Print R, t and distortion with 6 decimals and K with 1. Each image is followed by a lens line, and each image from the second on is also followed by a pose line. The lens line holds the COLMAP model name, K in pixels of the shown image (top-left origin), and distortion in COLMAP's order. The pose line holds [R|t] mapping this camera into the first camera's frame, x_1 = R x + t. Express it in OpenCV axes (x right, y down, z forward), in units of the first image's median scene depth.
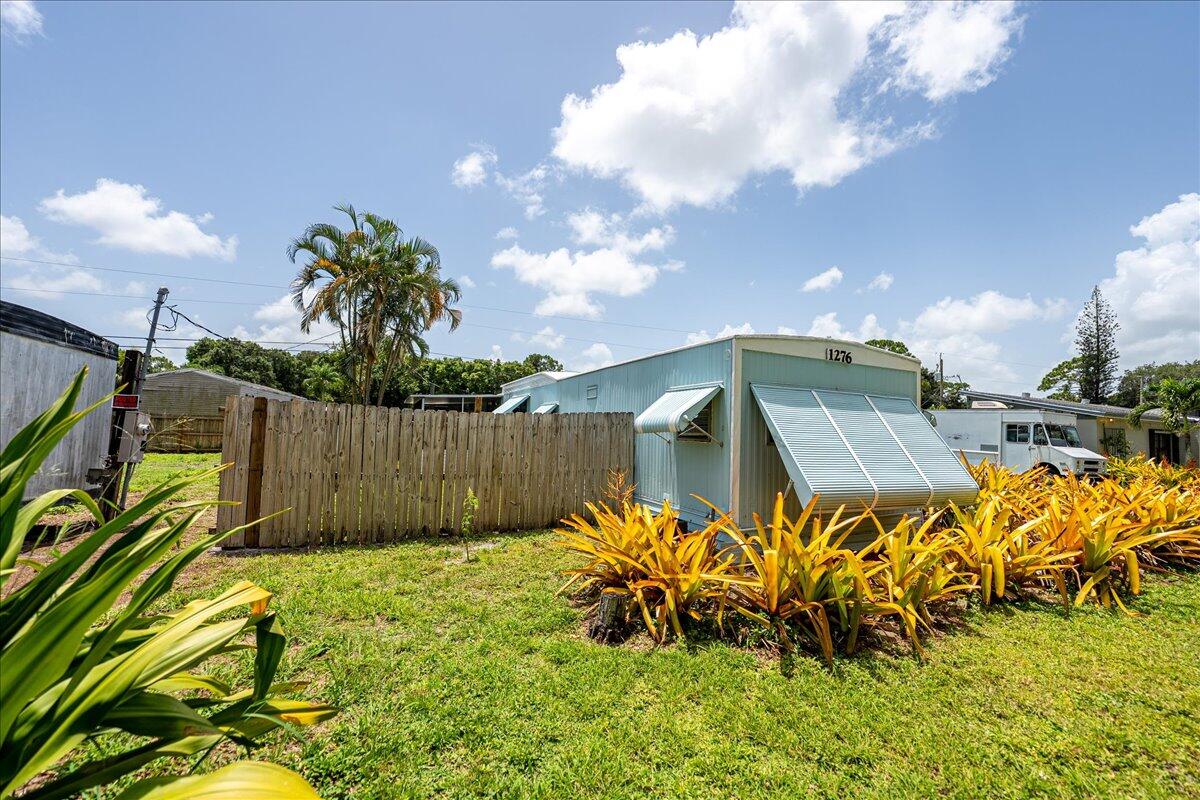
lens RADIAL K [[483.2, 0, 615.2], [0, 483.2, 423.9], [0, 0, 1]] dist [-0.014113, 0.000049]
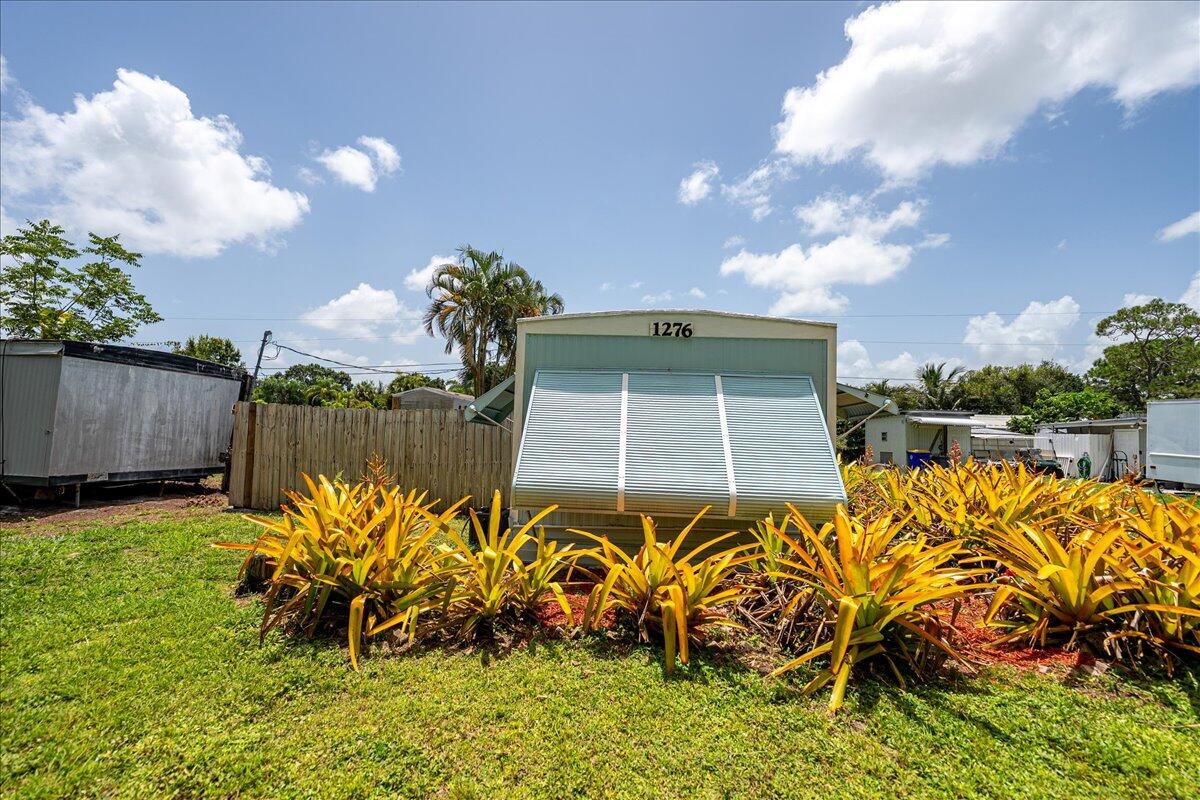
lens RADIAL K [[482.9, 0, 598.8], [0, 482.9, 410.8], [0, 0, 1]] dist [-0.014328, 0.000441]
pose [[0.880721, -0.024910, -0.472979, 0.749896], [0.005785, 0.999107, -0.041849, 0.032446], [0.473600, 0.034121, 0.880079, 0.217970]]
